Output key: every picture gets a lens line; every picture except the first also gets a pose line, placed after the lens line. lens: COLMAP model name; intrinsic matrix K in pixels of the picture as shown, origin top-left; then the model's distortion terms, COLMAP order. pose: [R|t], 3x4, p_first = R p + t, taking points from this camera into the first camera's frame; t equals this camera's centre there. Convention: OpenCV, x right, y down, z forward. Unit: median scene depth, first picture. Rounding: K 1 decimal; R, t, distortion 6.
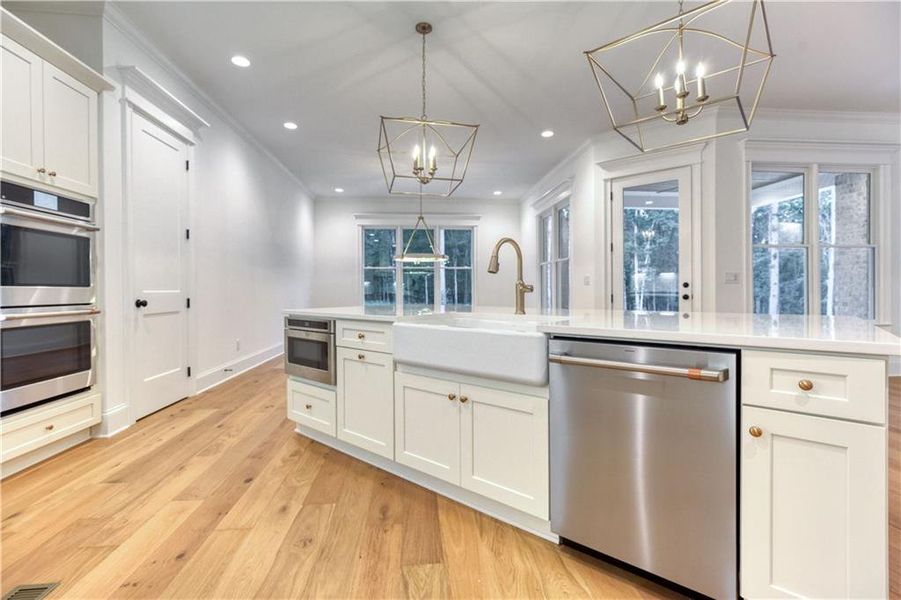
lens RADIAL K [[410.4, 0, 452.3], [0, 410.4, 296.9], [0, 0, 1]] dist [-0.010869, 0.000567]
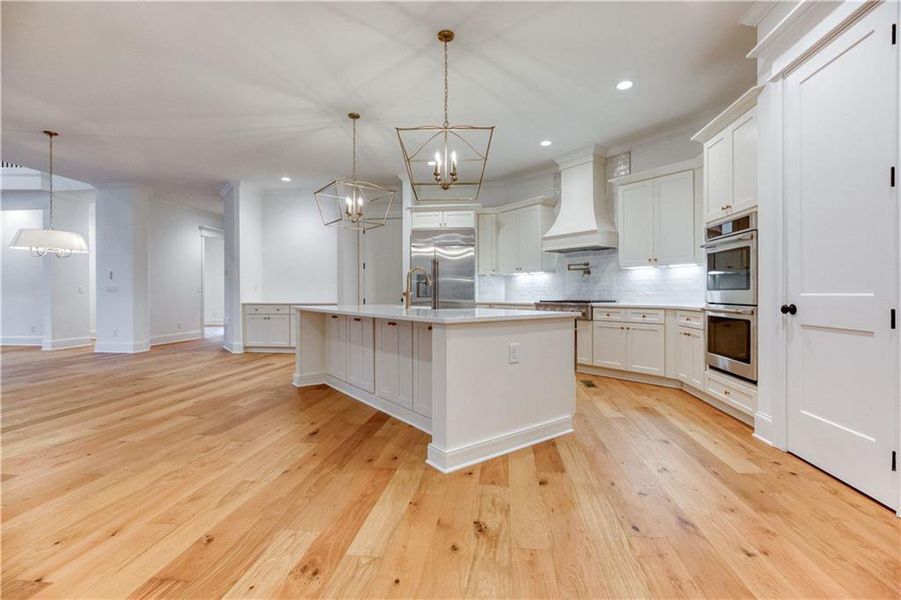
lens RADIAL K [[410.4, 0, 451.9], [0, 410.4, 294.3], [0, 0, 1]] dist [-0.010869, 0.000567]
pose [[-0.975217, 0.008487, 0.221087, -0.331346], [0.012510, 0.999781, 0.016801, -0.039389], [-0.220896, 0.019150, -0.975109, 2.170056]]
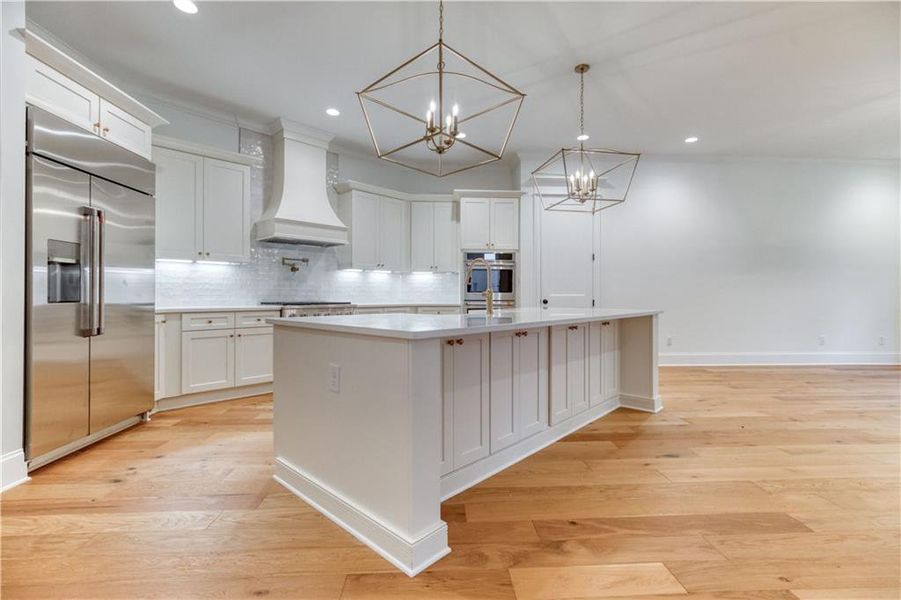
lens RADIAL K [[410.4, 0, 454.2], [0, 410.4, 293.9], [0, 0, 1]] dist [-0.010869, 0.000567]
pose [[-0.040111, 0.003702, -0.999188, 1.201315], [-0.018221, 0.999824, 0.004436, -0.021268], [0.999029, 0.018384, -0.040036, 0.751646]]
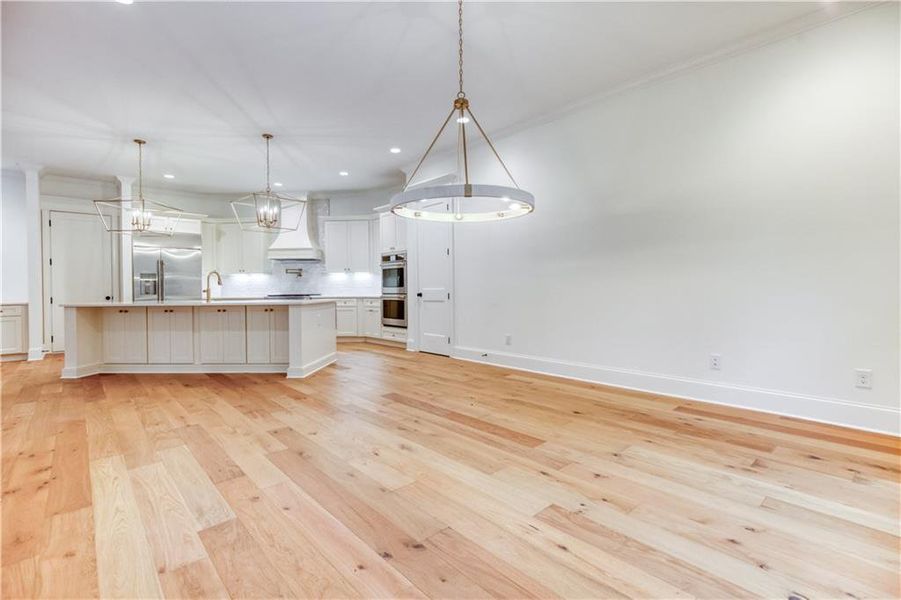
lens RADIAL K [[410.4, 0, 455.9], [0, 410.4, 291.6], [0, 0, 1]] dist [-0.010869, 0.000567]
pose [[-0.790611, 0.019762, -0.612000, 0.397144], [0.004791, 0.999648, 0.026089, -0.058668], [0.612300, 0.017694, -0.790428, 3.082488]]
